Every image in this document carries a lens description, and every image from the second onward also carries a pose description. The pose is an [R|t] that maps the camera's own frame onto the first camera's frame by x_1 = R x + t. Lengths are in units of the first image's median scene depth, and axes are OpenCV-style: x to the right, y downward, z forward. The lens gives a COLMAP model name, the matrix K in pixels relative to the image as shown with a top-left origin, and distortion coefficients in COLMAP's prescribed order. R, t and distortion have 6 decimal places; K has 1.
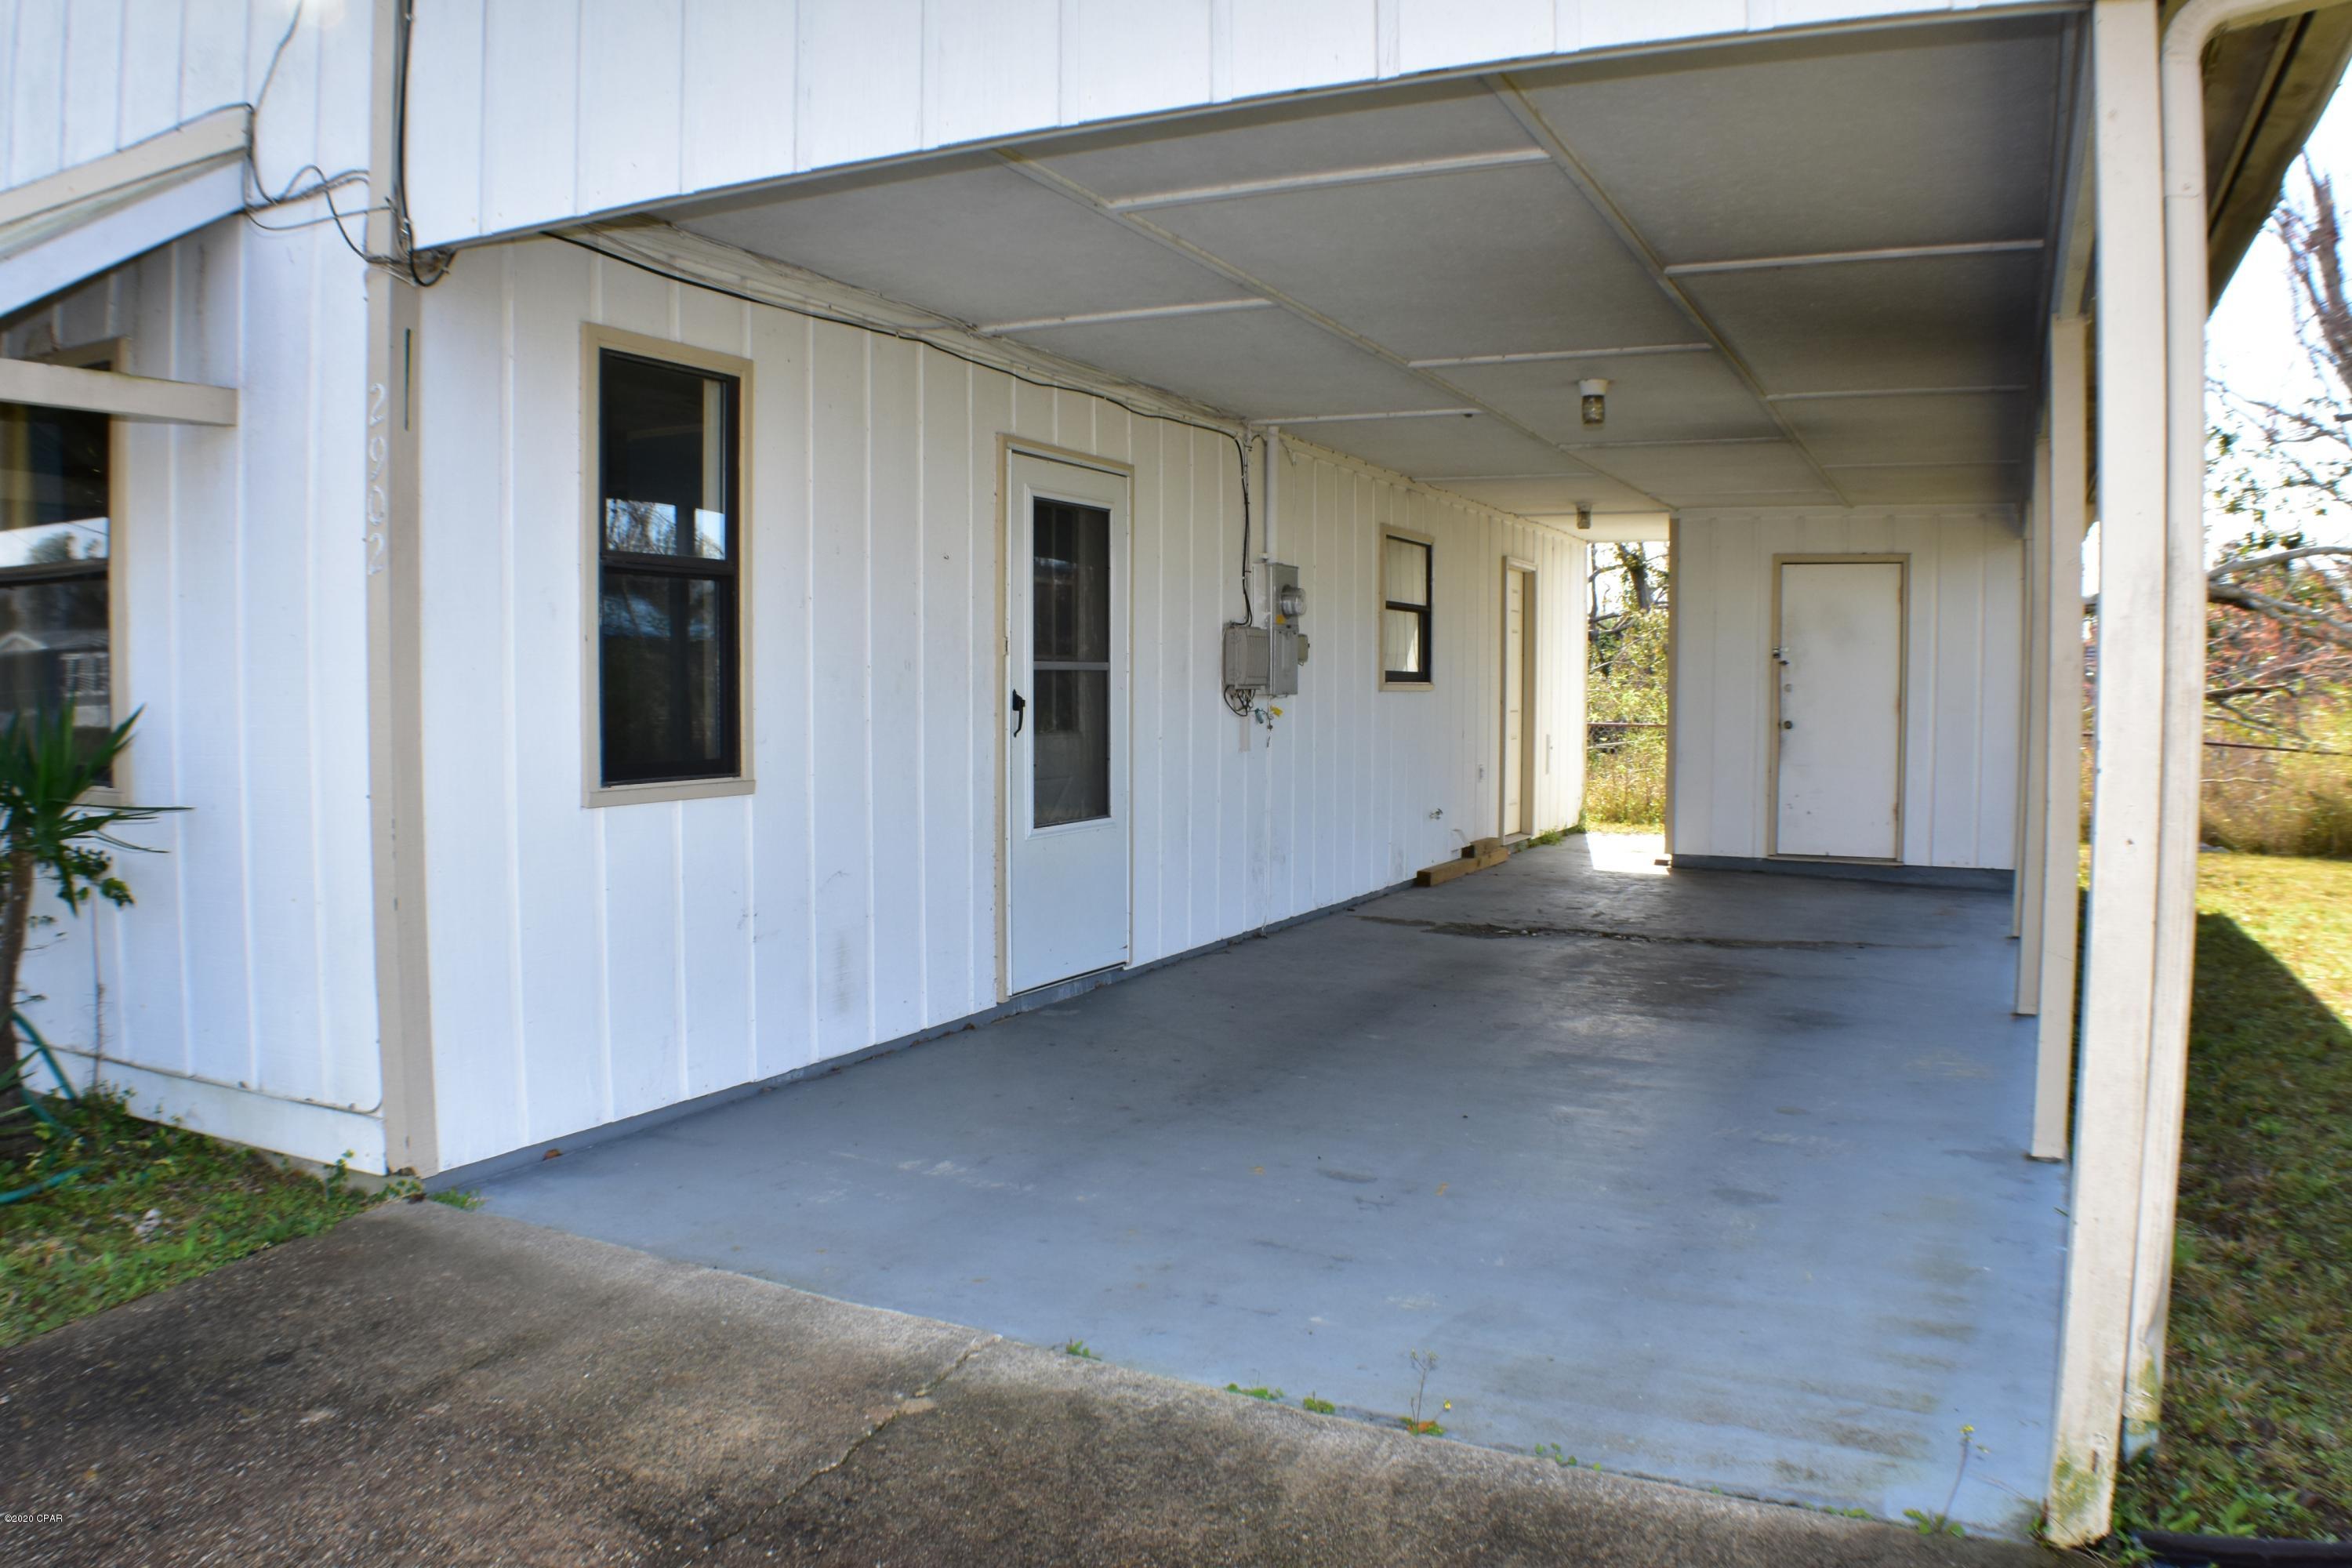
lens RADIAL K [[1747.0, 0, 1172.8], [0, 1747.0, 780.7], [0, 0, 1]] dist [-0.152624, 0.020937]
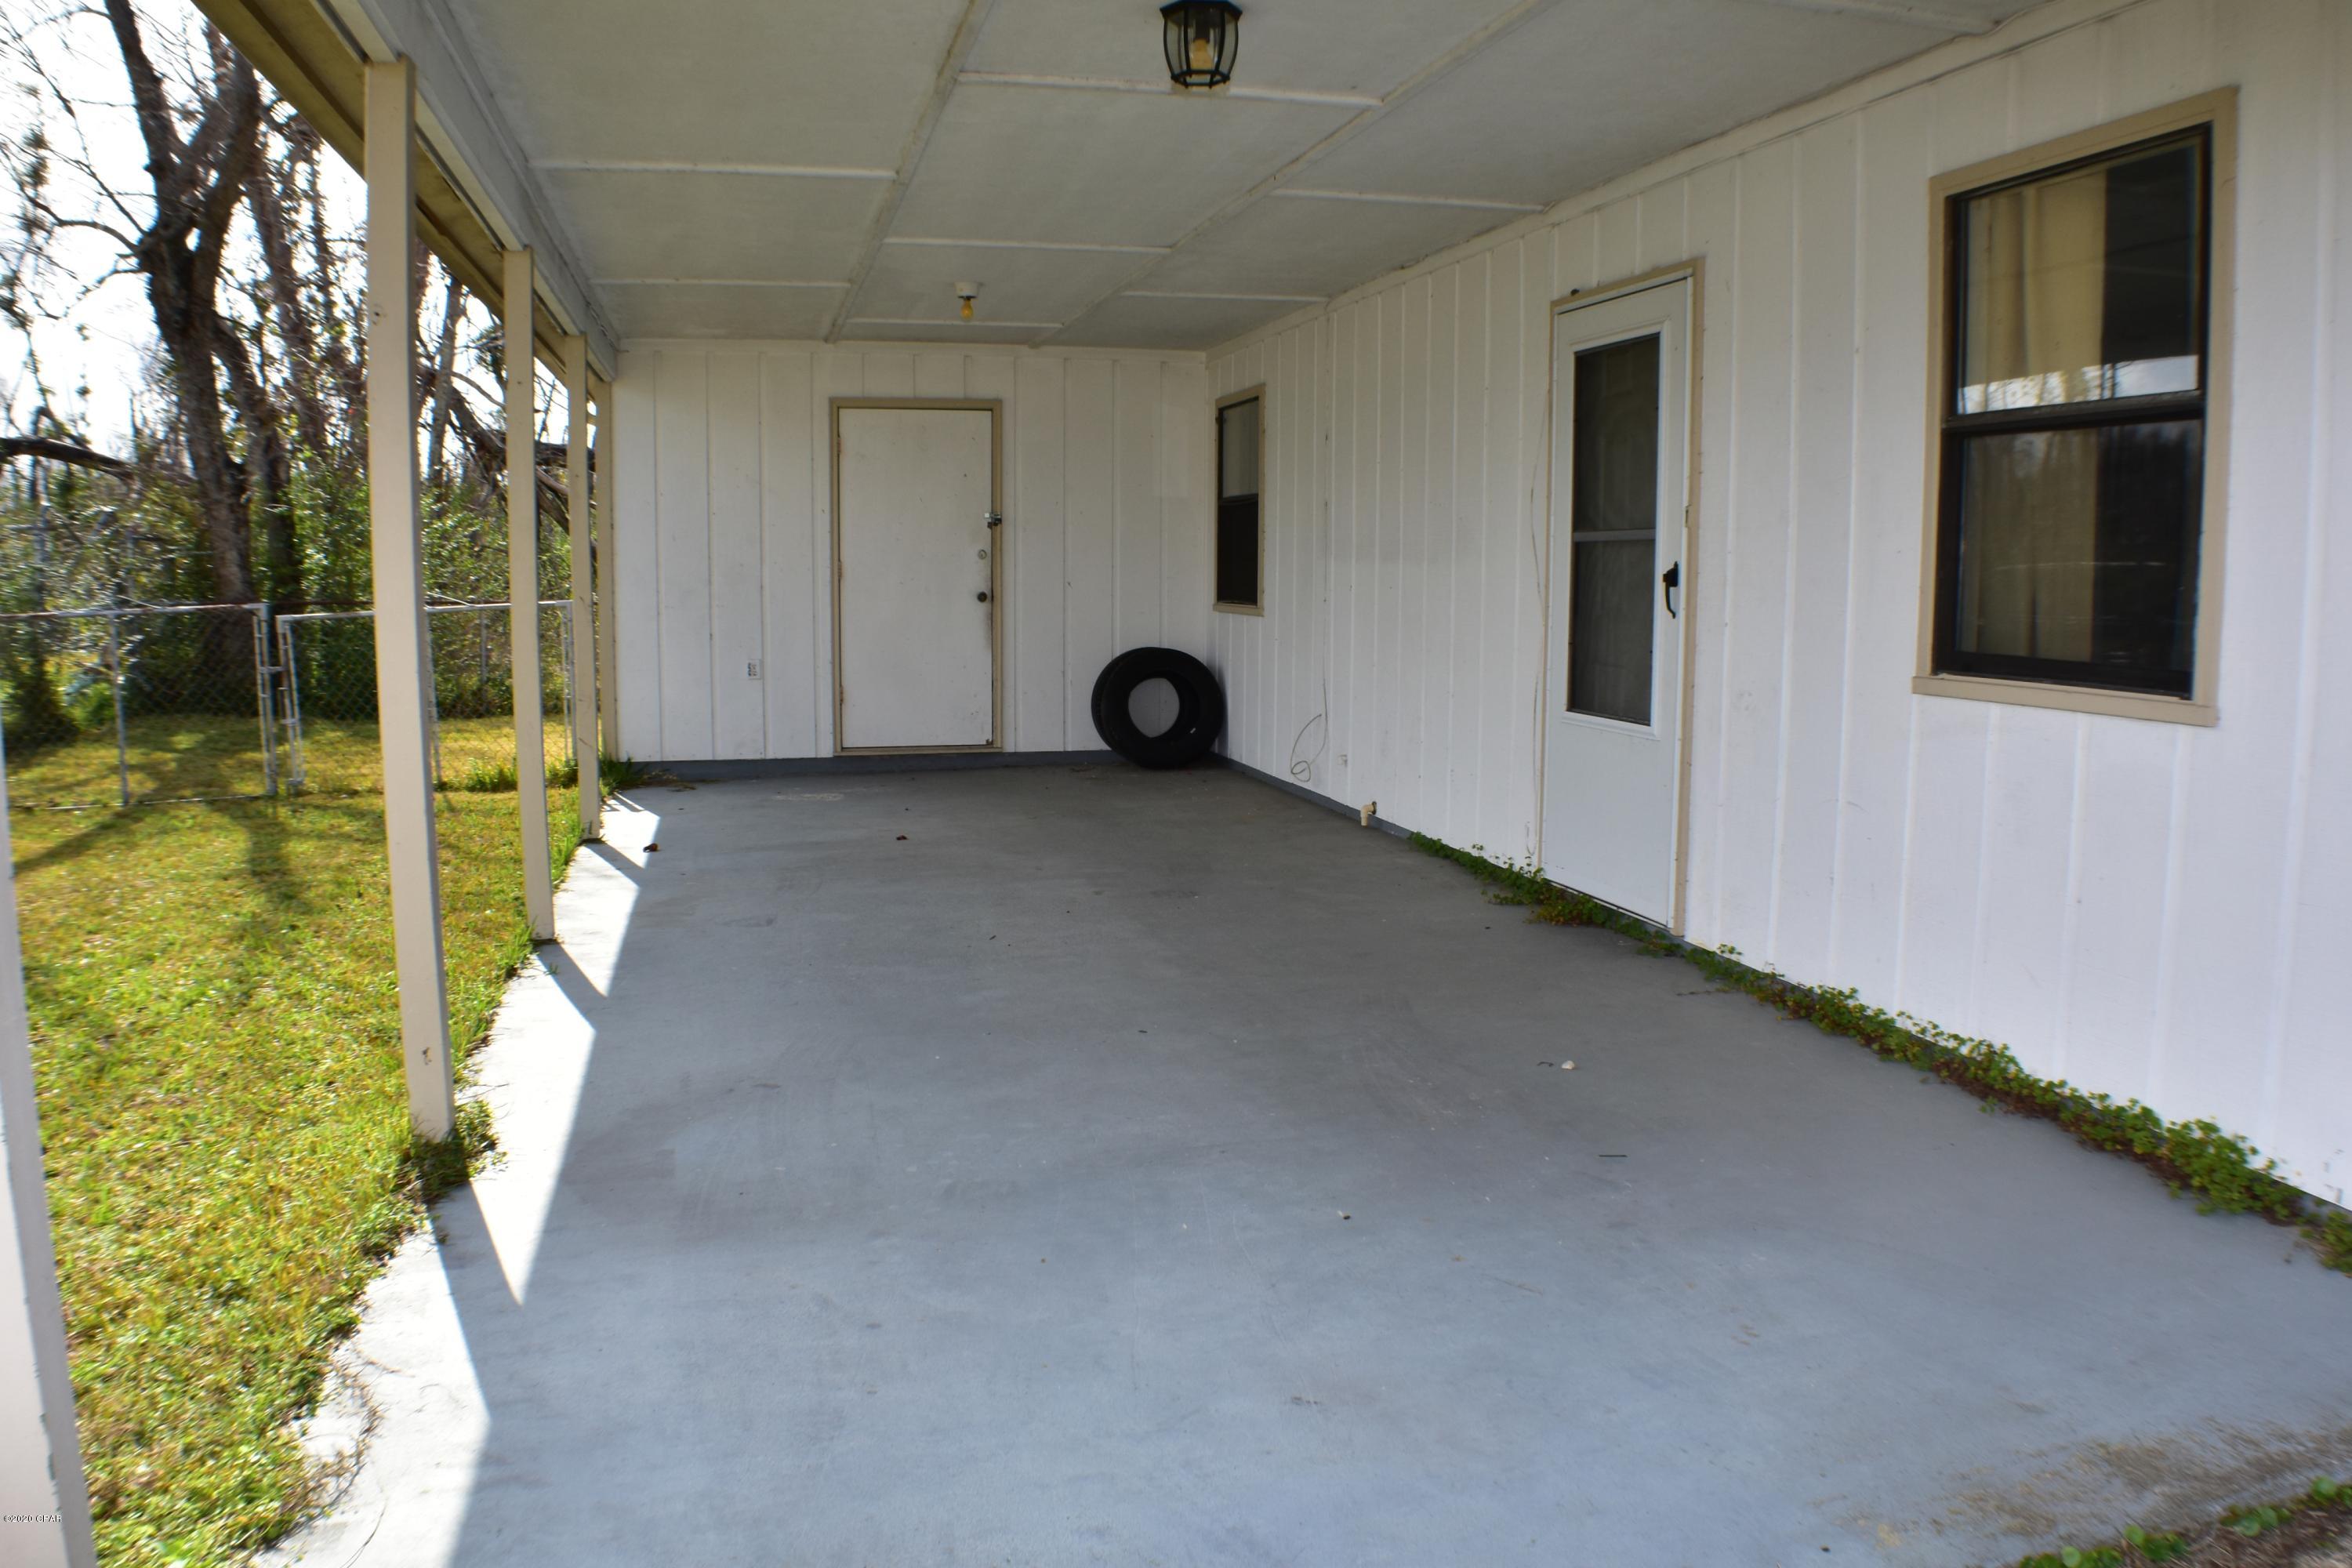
lens RADIAL K [[1747.0, 0, 1174.9], [0, 1747.0, 787.0], [0, 0, 1]] dist [-0.152624, 0.020937]
pose [[-0.759573, 0.070498, -0.646590, 0.624985], [-0.048925, 0.985099, 0.164880, -0.071027], [0.648579, 0.156873, -0.744806, 1.451797]]
